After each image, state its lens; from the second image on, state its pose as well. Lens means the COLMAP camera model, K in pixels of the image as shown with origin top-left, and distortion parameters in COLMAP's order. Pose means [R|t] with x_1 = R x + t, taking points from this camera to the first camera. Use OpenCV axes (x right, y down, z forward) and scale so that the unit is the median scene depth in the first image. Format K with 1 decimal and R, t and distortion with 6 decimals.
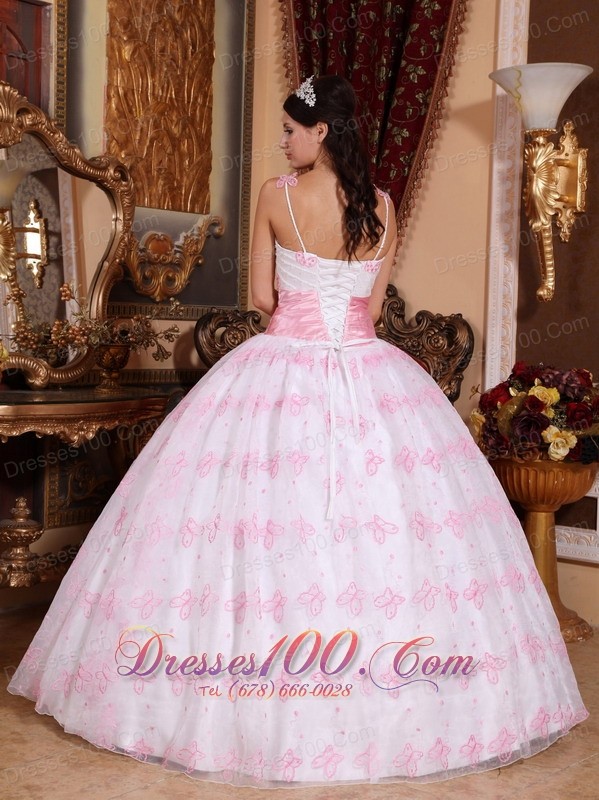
lens RADIAL K [[1307.3, 0, 299.5], [0, 1307.3, 400.0], [0, 0, 1]] dist [0.127404, -0.129297]
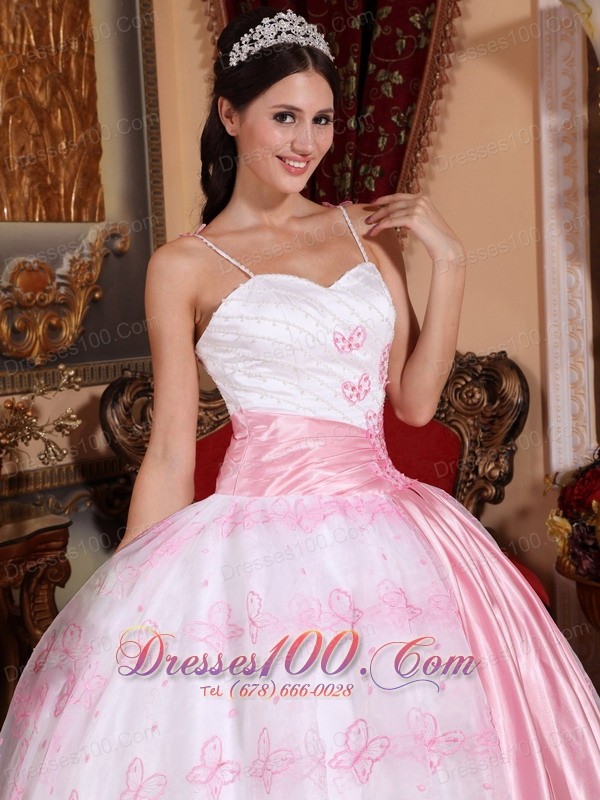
lens RADIAL K [[1570.4, 0, 292.1], [0, 1570.4, 424.1], [0, 0, 1]] dist [0.259246, -0.077874]
pose [[0.995216, -0.081316, 0.054163, -0.027948], [0.079329, 0.996129, 0.037876, -0.066460], [-0.057034, -0.033398, 0.997813, 0.212045]]
